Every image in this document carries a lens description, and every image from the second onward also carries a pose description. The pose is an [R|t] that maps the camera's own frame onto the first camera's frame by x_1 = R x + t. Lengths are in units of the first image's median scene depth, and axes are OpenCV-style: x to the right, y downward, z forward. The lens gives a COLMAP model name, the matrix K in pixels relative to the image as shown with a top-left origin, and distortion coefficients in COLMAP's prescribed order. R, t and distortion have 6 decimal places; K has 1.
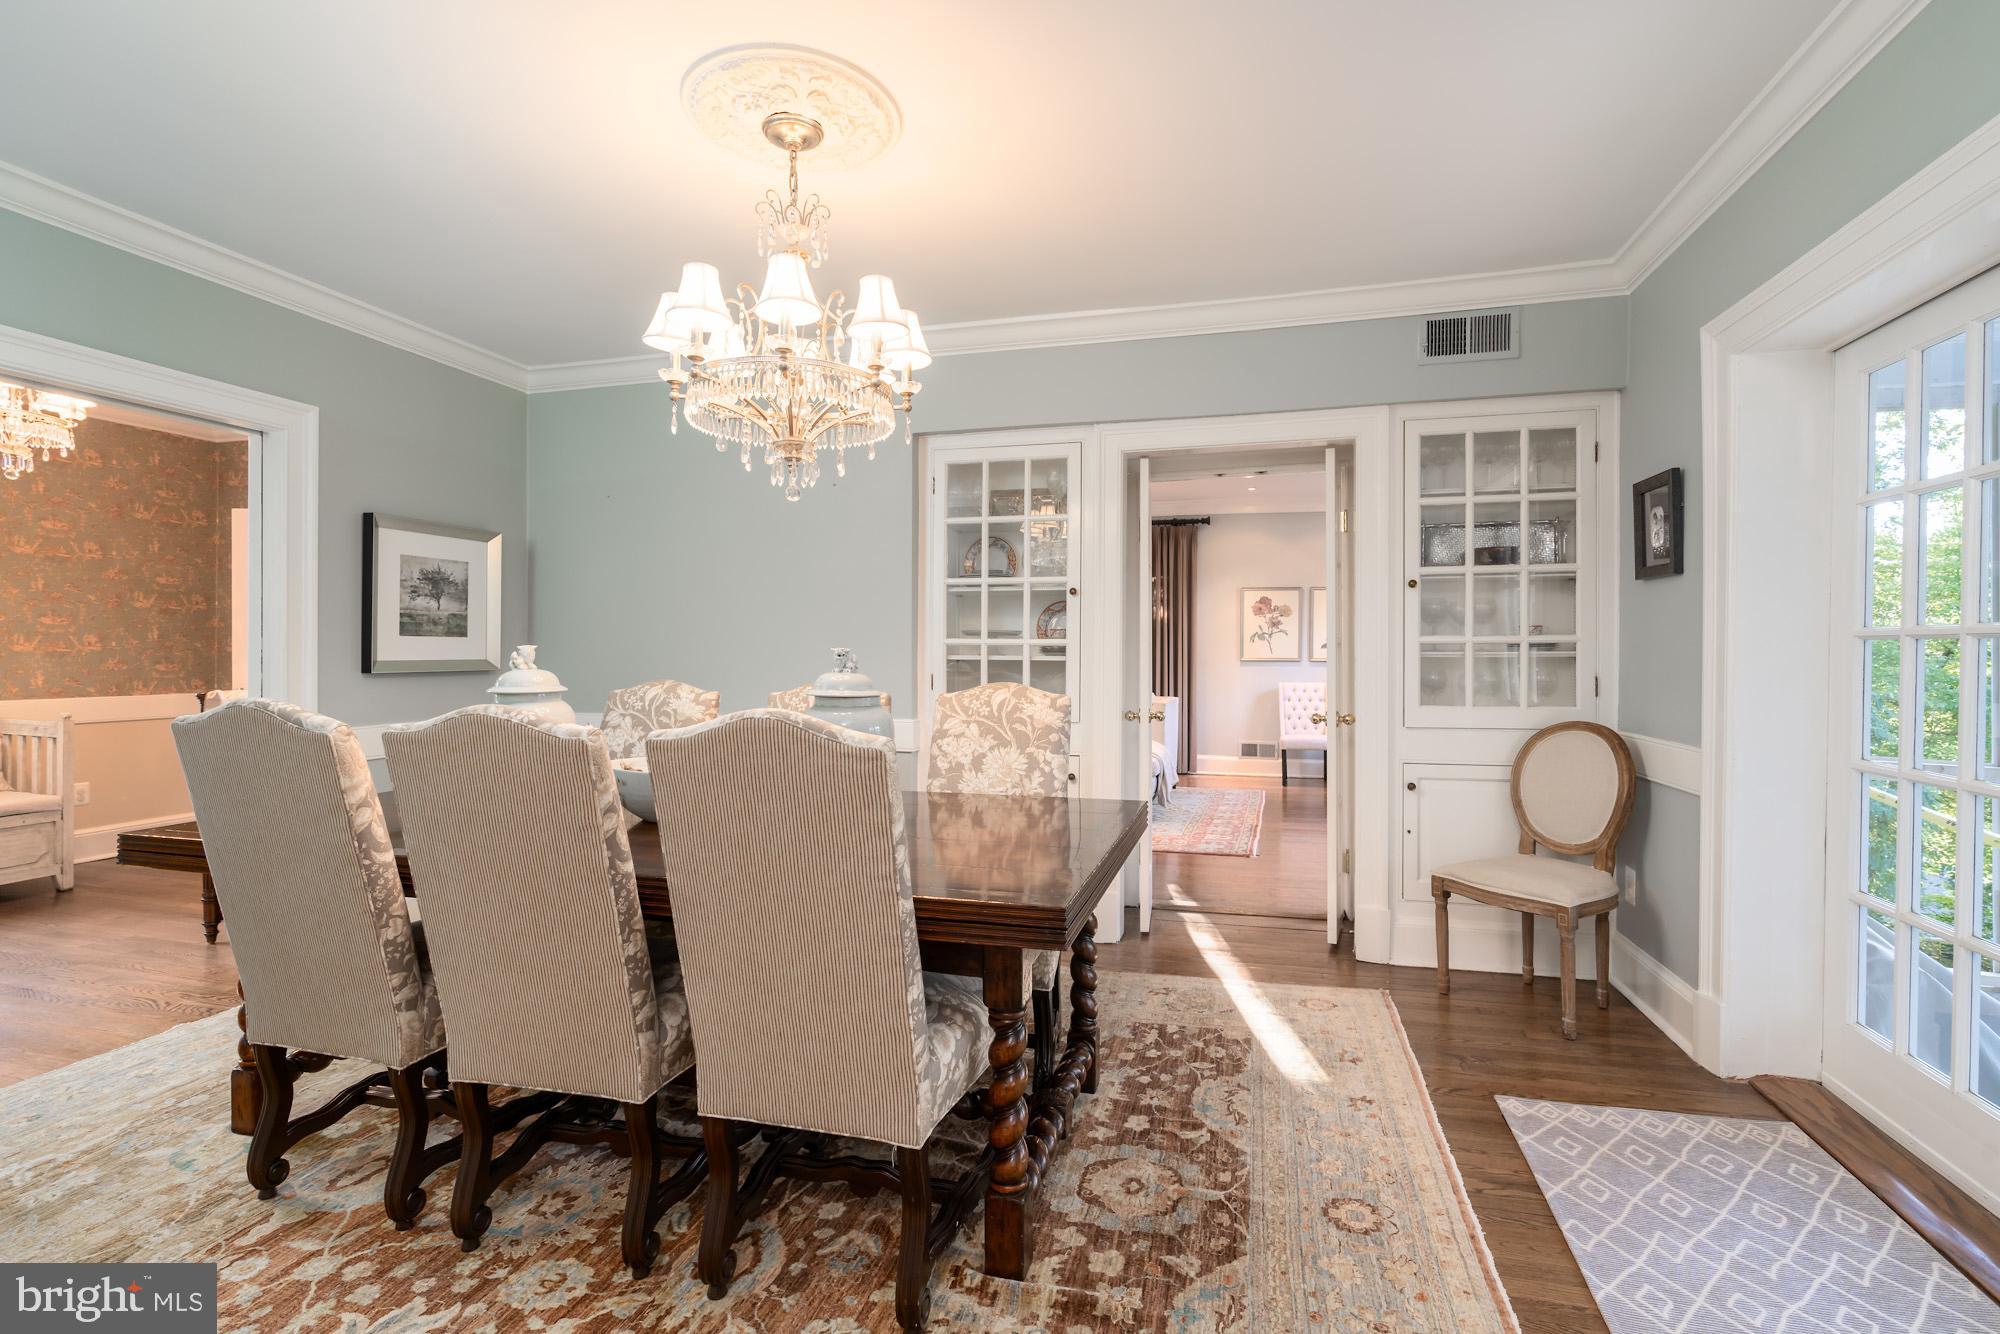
lens RADIAL K [[933.7, 0, 989.2], [0, 933.7, 651.7], [0, 0, 1]] dist [-0.006444, 0.002105]
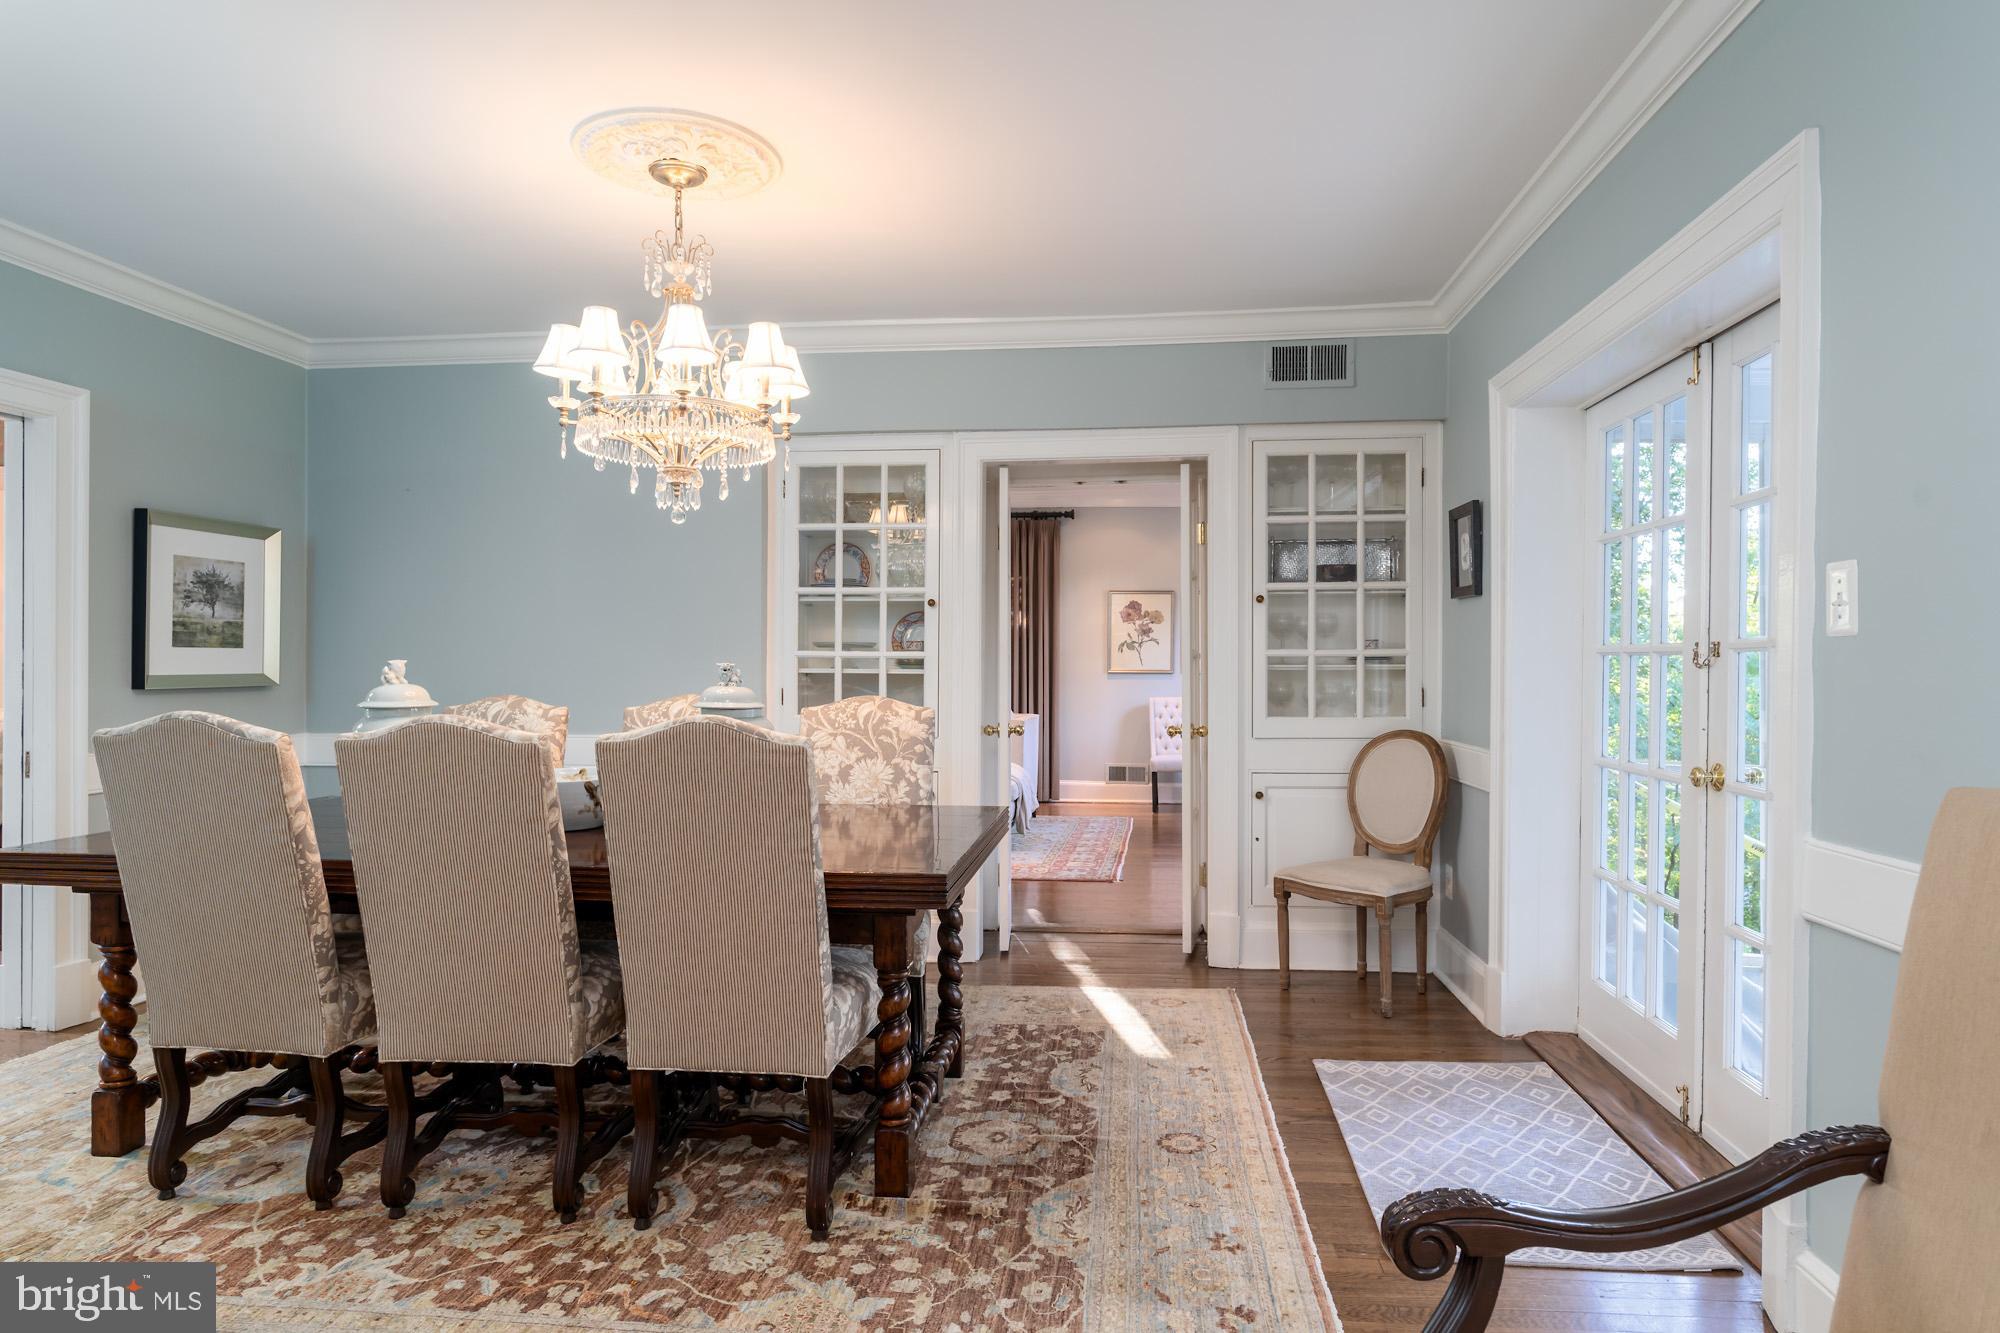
lens RADIAL K [[1182.4, 0, 995.8], [0, 1182.4, 660.1], [0, 0, 1]] dist [-0.010586, -0.001262]
pose [[0.986786, 0.000084, 0.162029, -0.059356], [0.000089, 0.999999, -0.001058, -0.004691], [-0.162029, 0.001058, 0.986785, -0.307005]]
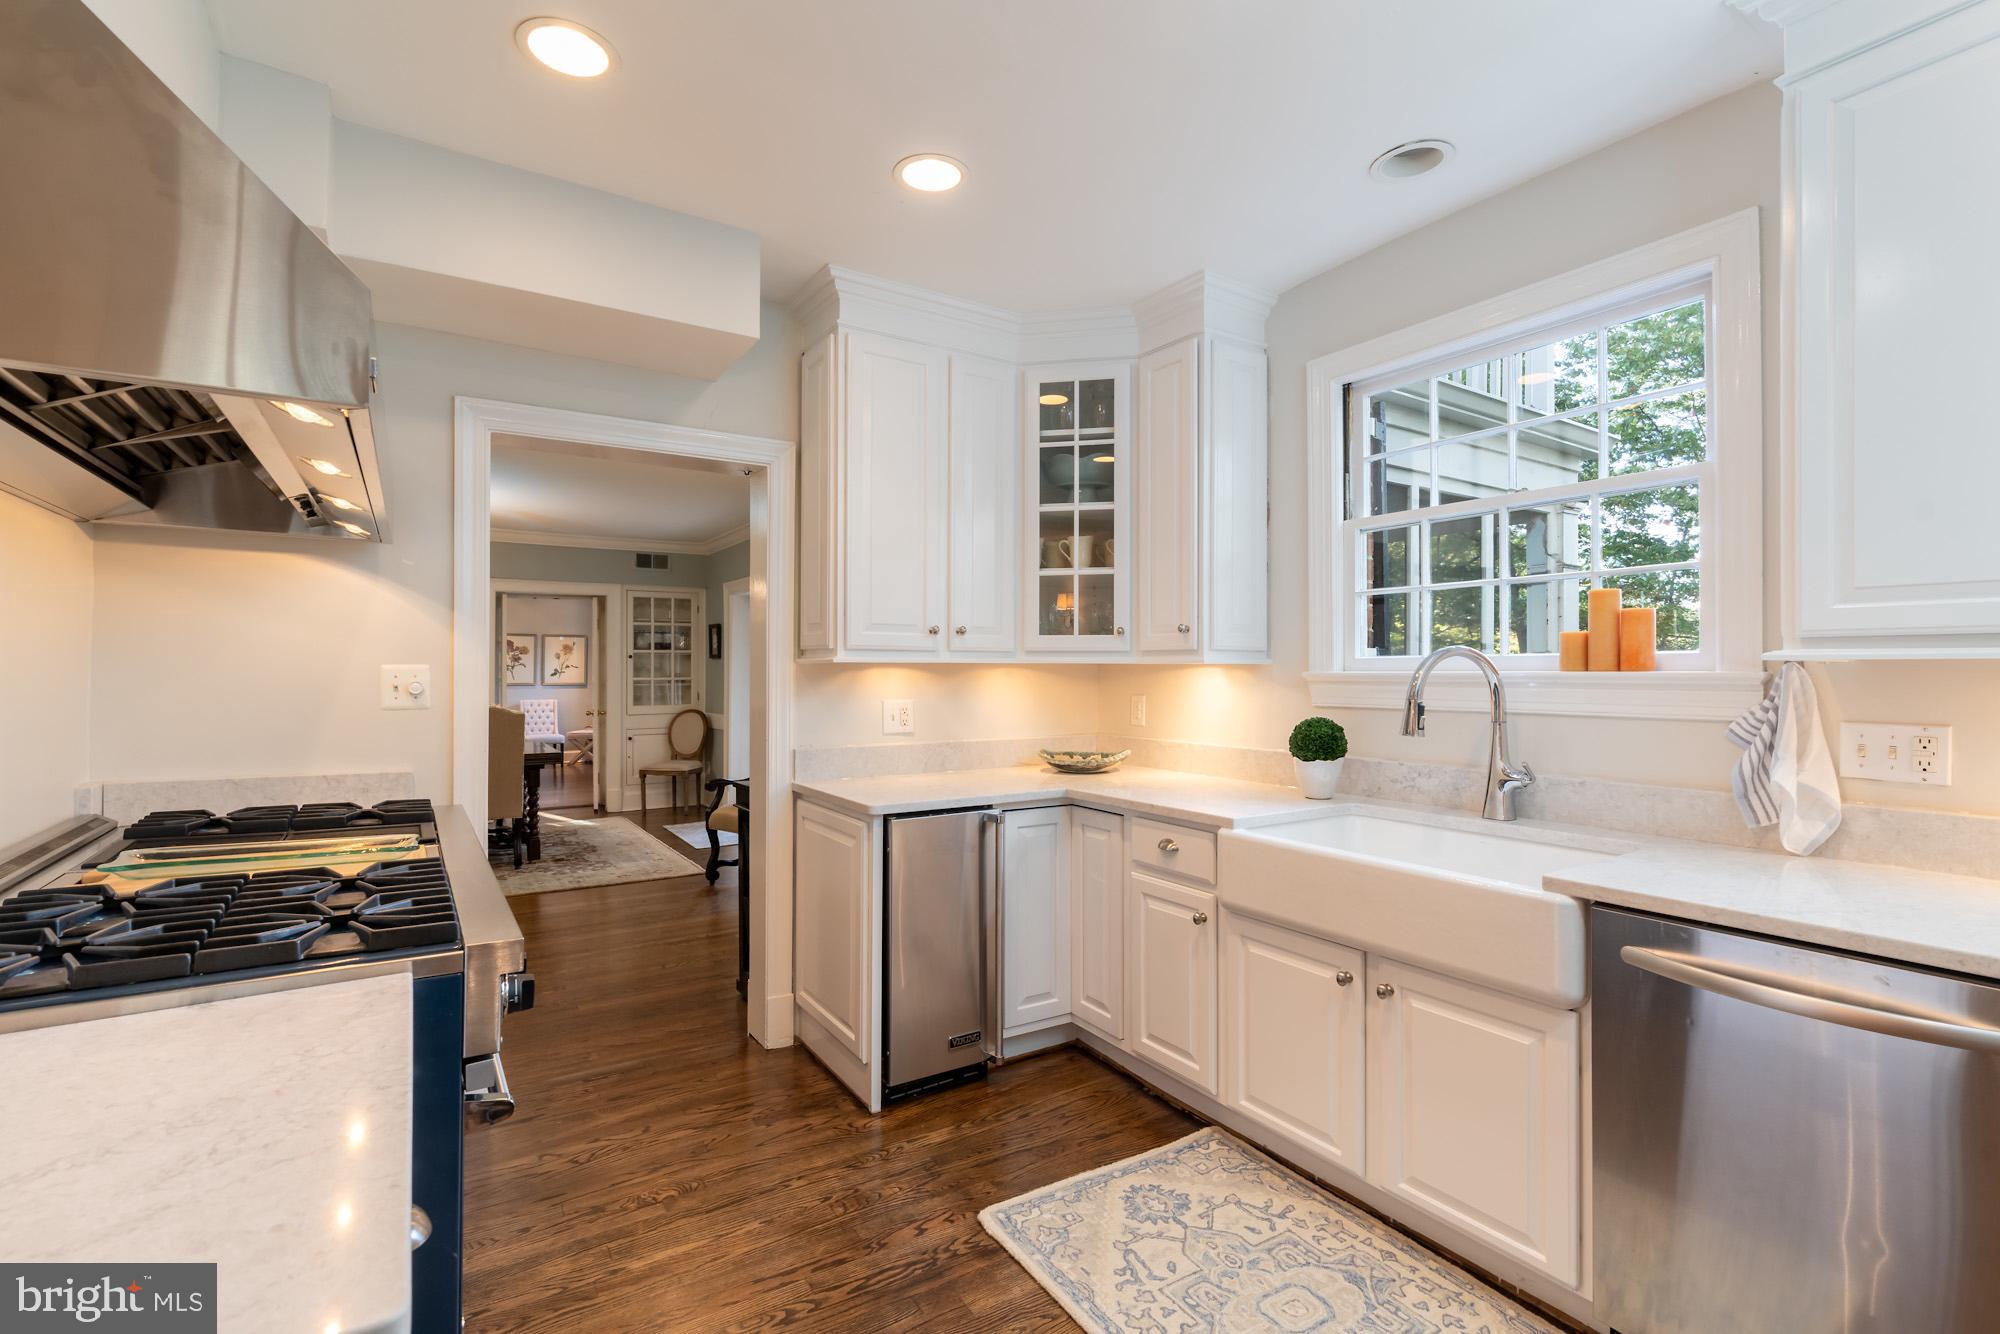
lens RADIAL K [[933.7, 0, 1008.9], [0, 933.7, 674.9], [0, 0, 1]] dist [-0.006444, 0.002105]
pose [[0.655392, -0.002638, 0.755284, -0.951026], [-0.001455, 0.999988, 0.004755, -0.046825], [-0.755287, -0.004216, 0.655380, -1.731689]]
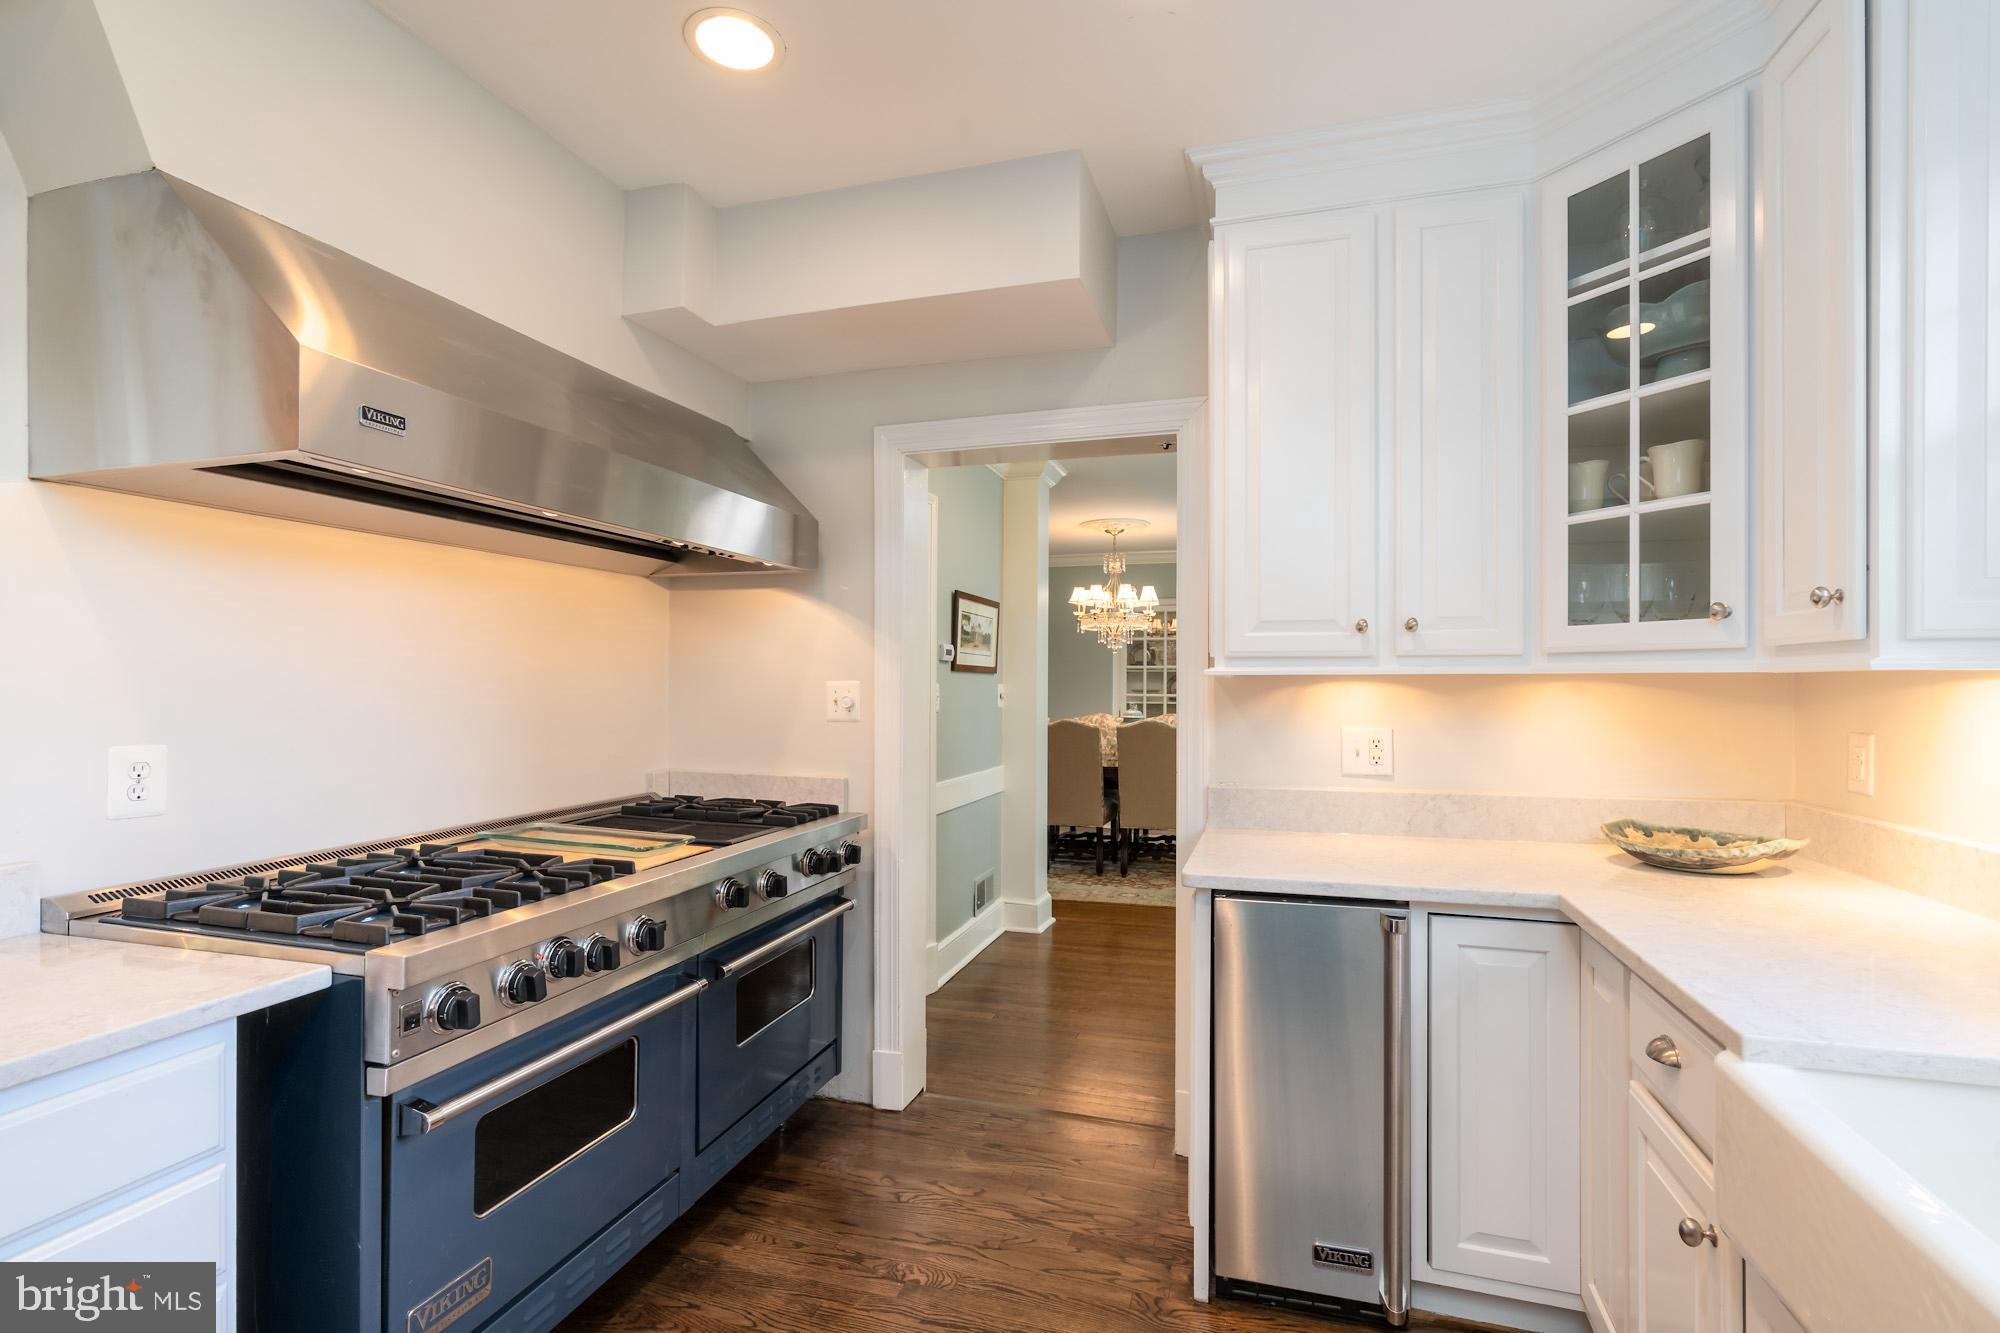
lens RADIAL K [[933.7, 0, 984.3], [0, 933.7, 687.0], [0, 0, 1]] dist [-0.006444, 0.002105]
pose [[0.999691, 0.001062, -0.024837, -0.463365], [-0.001010, 0.999997, 0.002098, -0.047119], [0.024839, -0.002072, 0.999689, -1.693355]]
